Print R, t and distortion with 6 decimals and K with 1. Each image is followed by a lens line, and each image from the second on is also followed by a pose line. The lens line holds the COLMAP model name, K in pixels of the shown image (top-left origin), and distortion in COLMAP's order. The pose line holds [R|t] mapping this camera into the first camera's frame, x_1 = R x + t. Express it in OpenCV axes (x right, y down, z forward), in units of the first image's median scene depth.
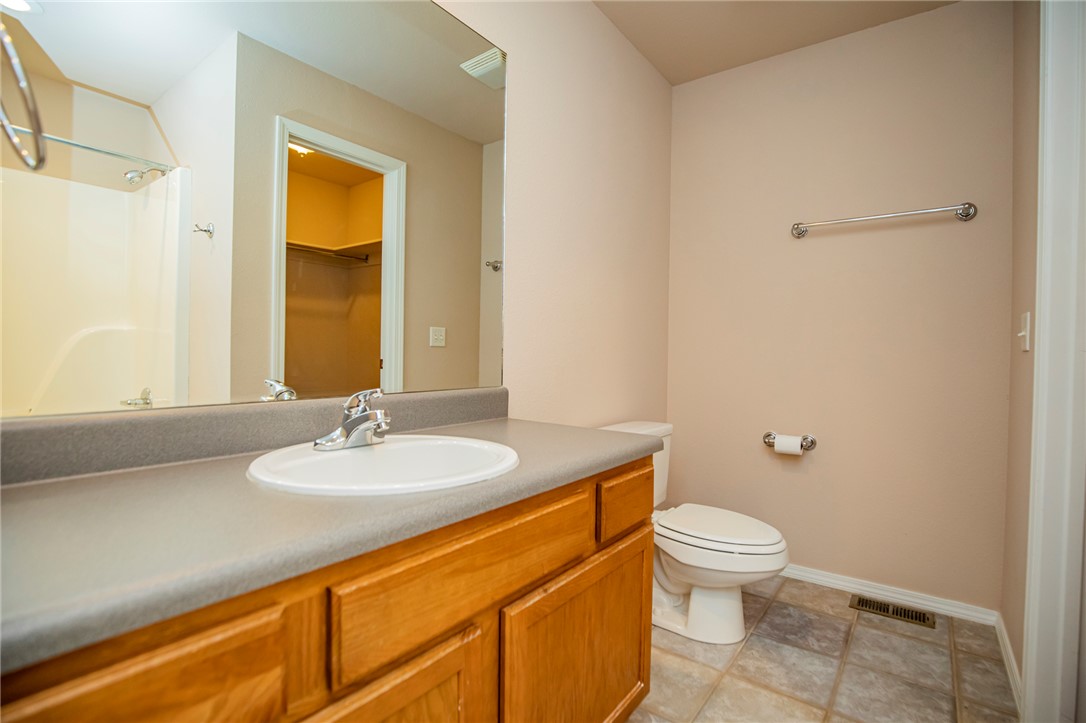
lens RADIAL K [[505.3, 0, 545.1], [0, 505.3, 357.0], [0, 0, 1]] dist [-0.029644, 0.004334]
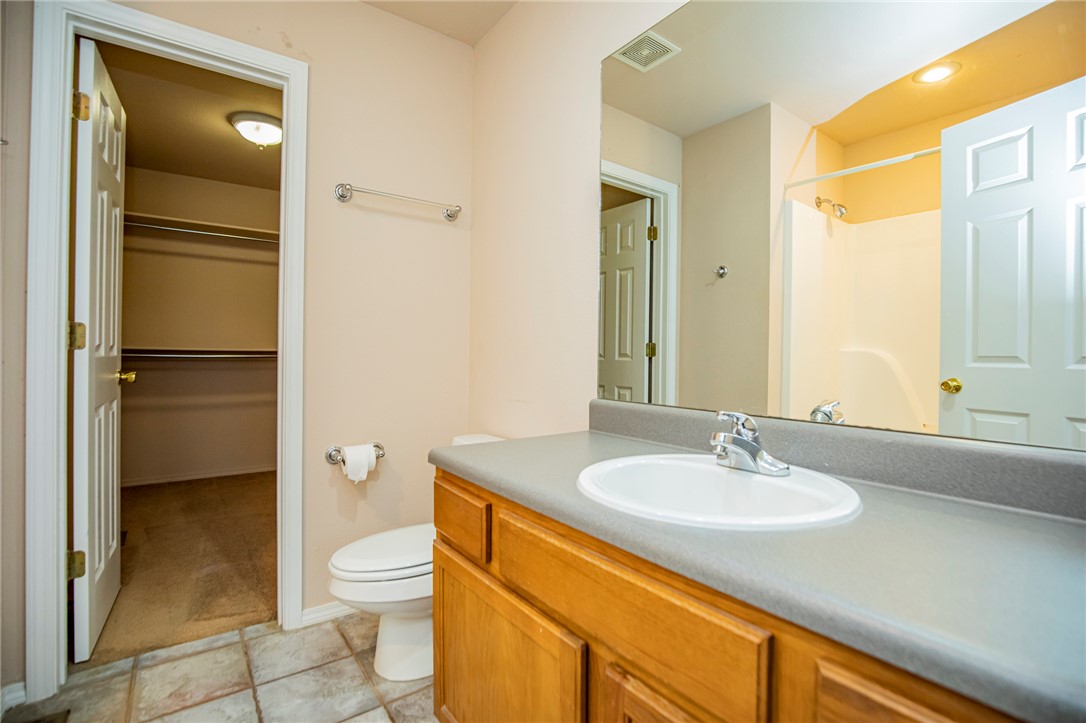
lens RADIAL K [[505.3, 0, 545.5], [0, 505.3, 365.1], [0, 0, 1]] dist [-0.029644, 0.004334]
pose [[-0.304999, -0.016793, -0.952205, 0.377473], [-0.032603, 0.999443, -0.007183, -0.008011], [0.951794, 0.028854, -0.305376, 0.522264]]
